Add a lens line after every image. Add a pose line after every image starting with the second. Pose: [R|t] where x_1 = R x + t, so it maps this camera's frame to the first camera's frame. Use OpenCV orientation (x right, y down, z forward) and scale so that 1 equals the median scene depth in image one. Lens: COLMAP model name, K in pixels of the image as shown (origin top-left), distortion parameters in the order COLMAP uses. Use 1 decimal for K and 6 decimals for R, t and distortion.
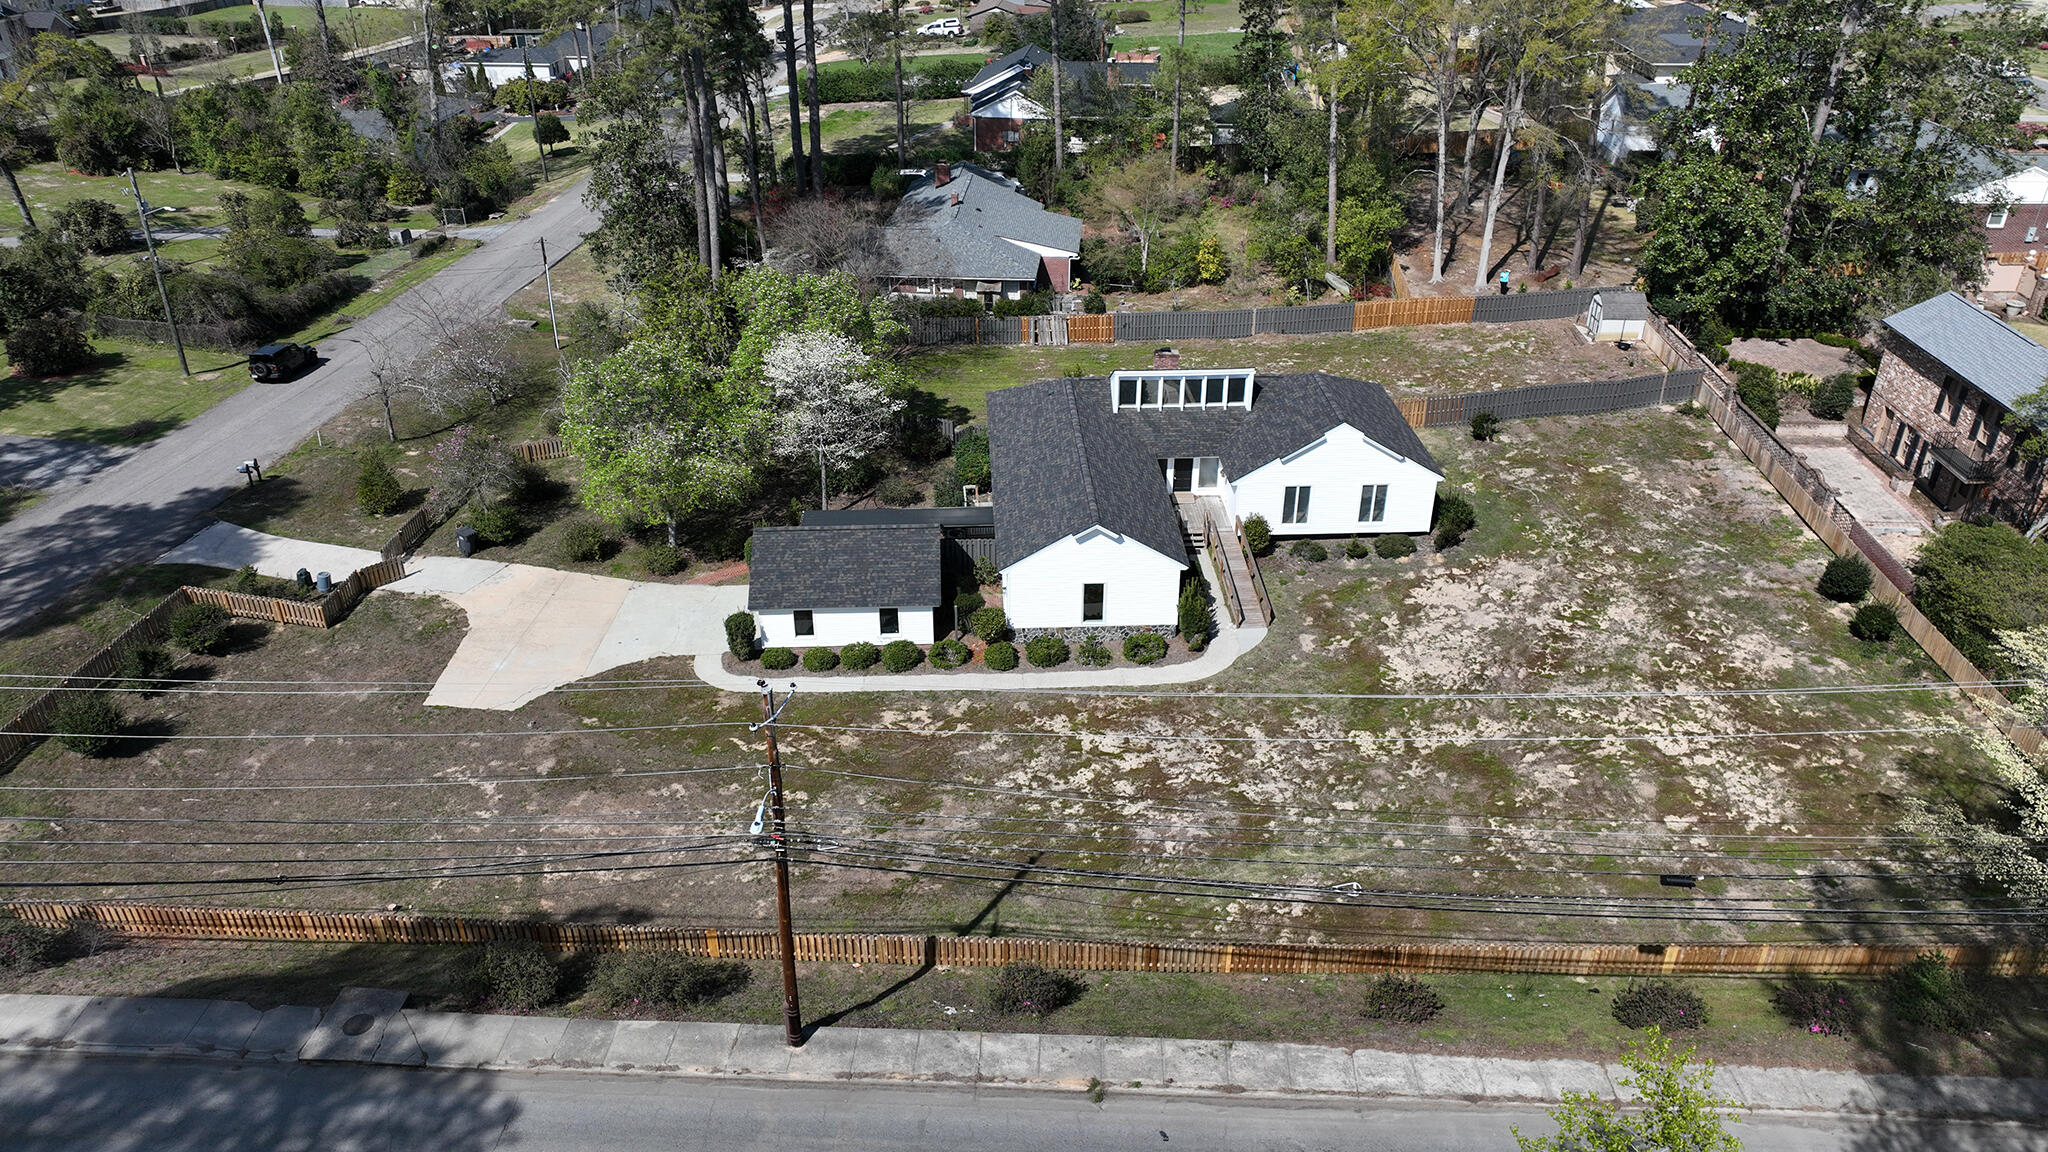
lens RADIAL K [[1440.0, 0, 1023.5], [0, 1440.0, 573.7], [0, 0, 1]] dist [-0.007538, 0.023616]
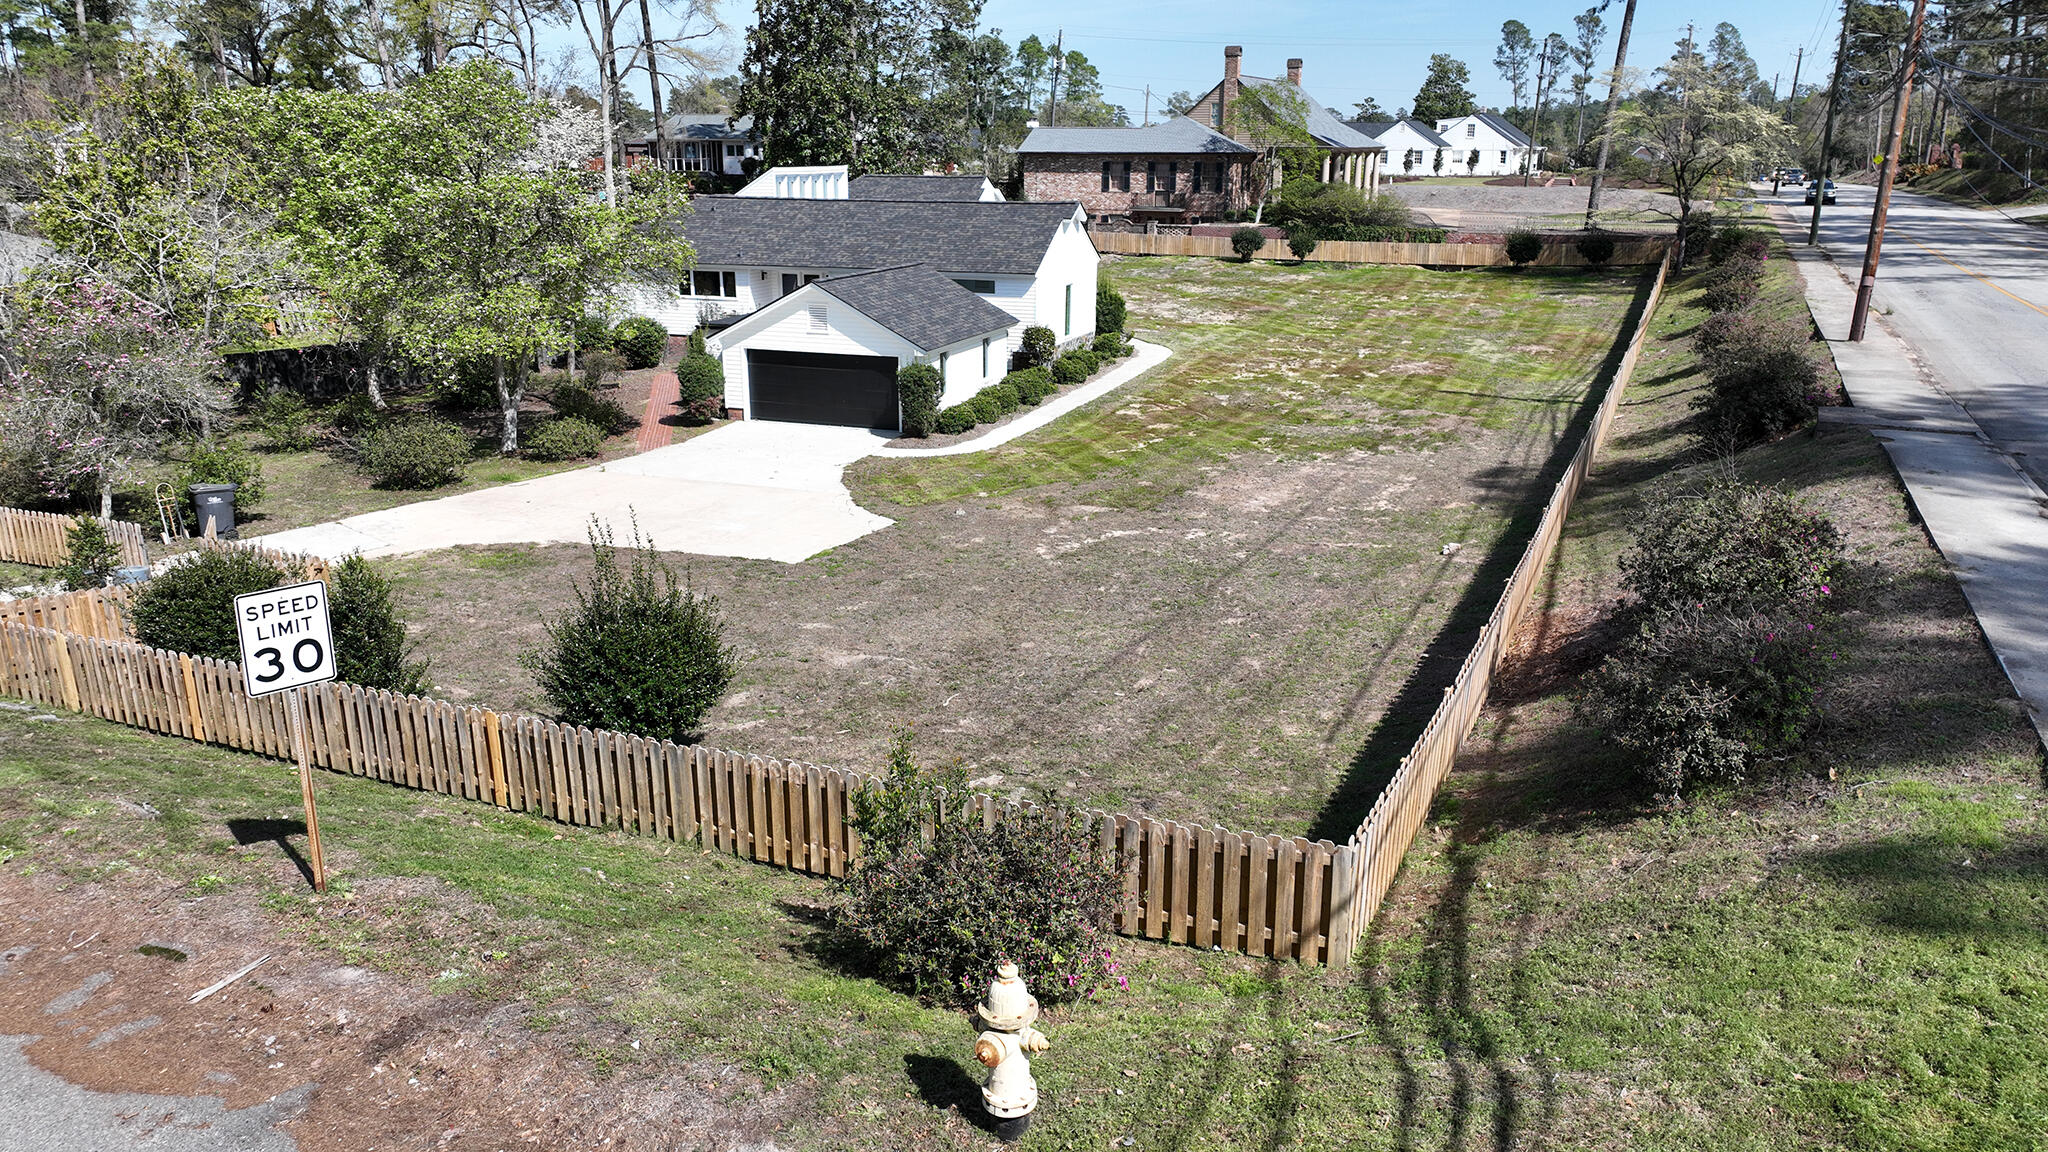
lens RADIAL K [[1440.0, 0, 1022.0], [0, 1440.0, 569.0], [0, 0, 1]] dist [-0.007538, 0.023616]
pose [[0.379834, -0.259394, 0.887942, -0.836620], [0.448798, 0.891018, 0.068310, 0.093741], [-0.808892, 0.372560, 0.454854, 0.700292]]
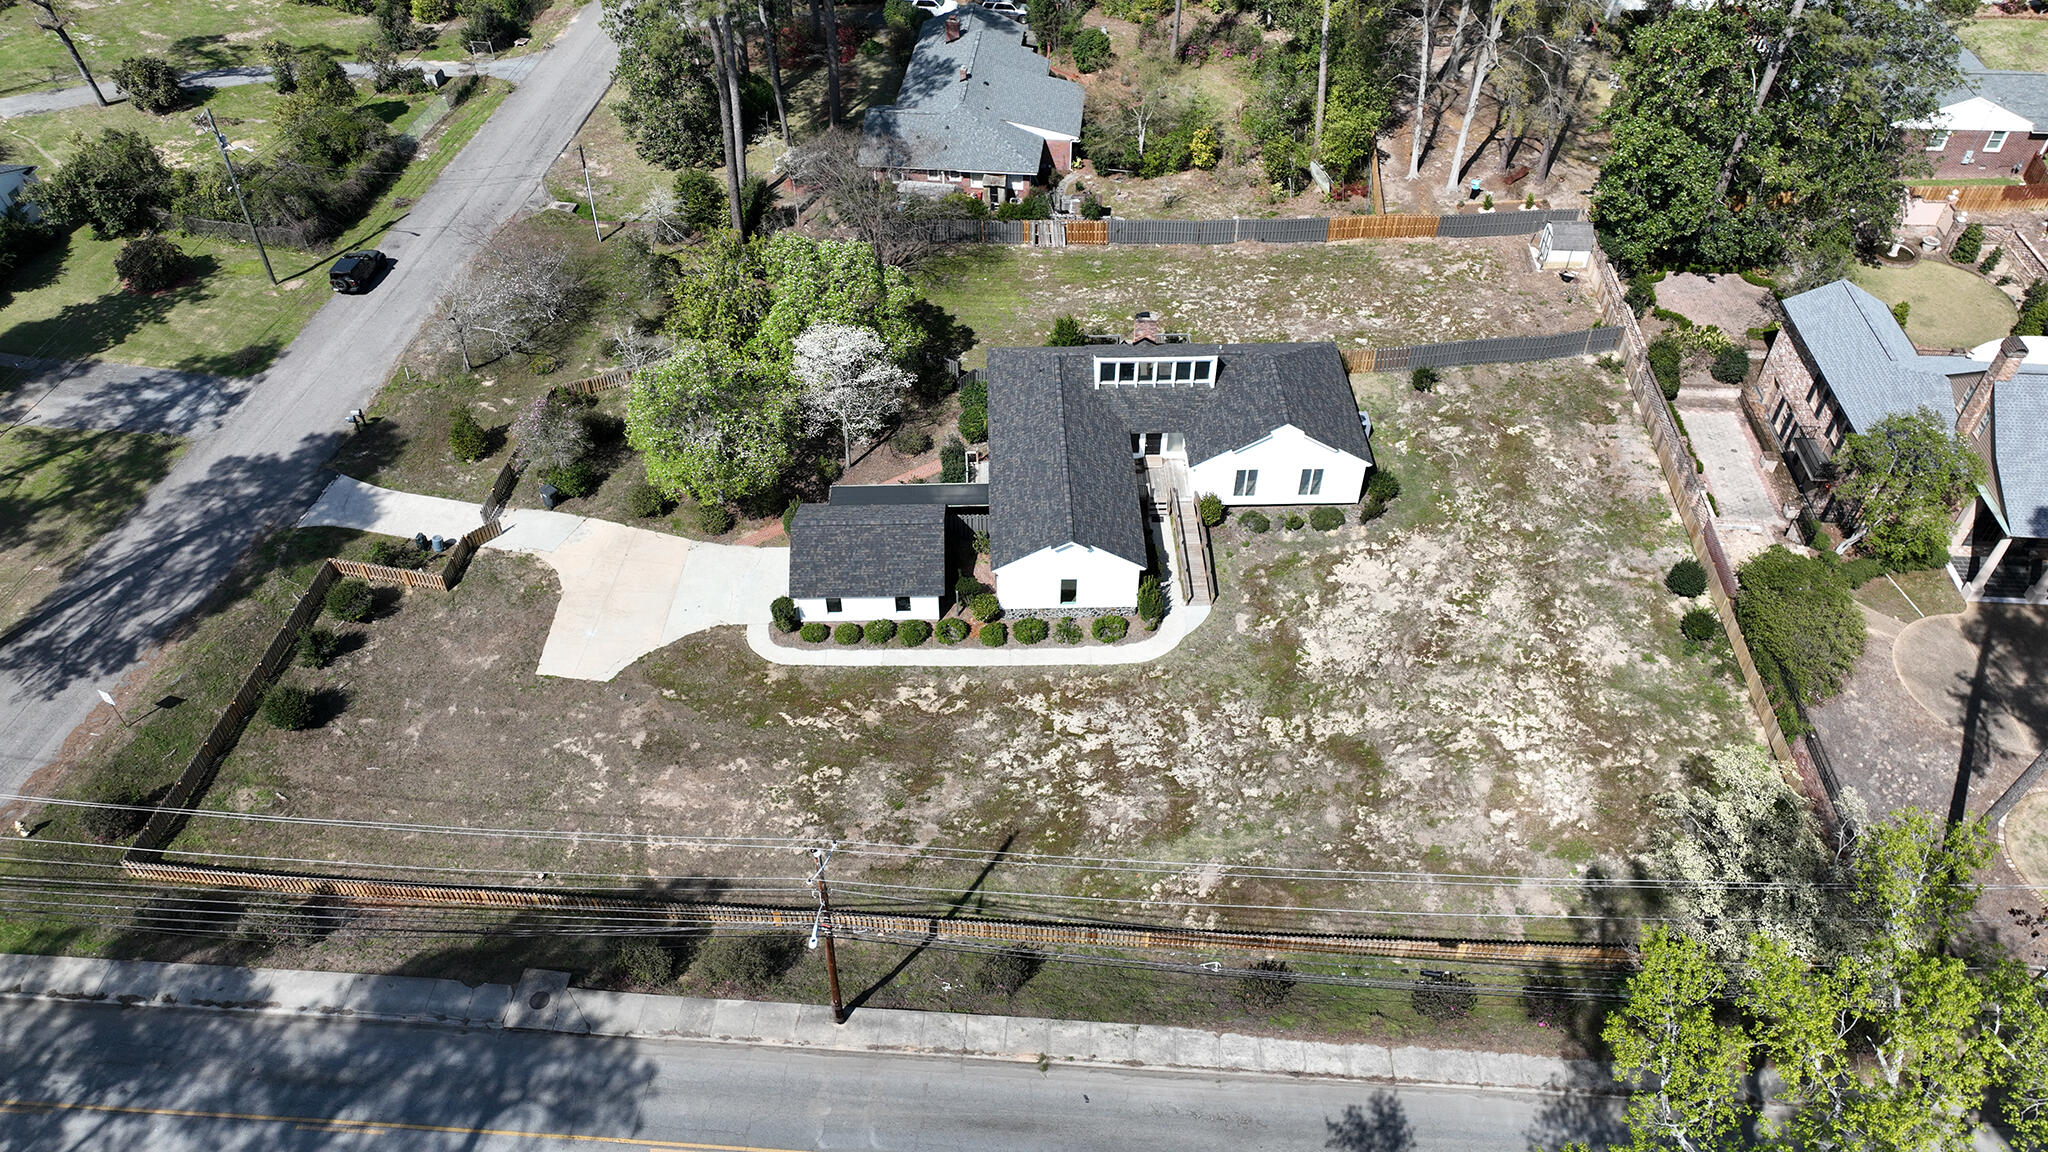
lens RADIAL K [[1440.0, 0, 1024.1], [0, 1440.0, 571.0], [0, 0, 1]] dist [-0.007538, 0.023616]
pose [[0.999824, 0.014121, -0.012348, 0.026520], [-0.010572, 0.967952, 0.250914, -0.317427], [0.015495, -0.250739, 0.967931, -0.194737]]
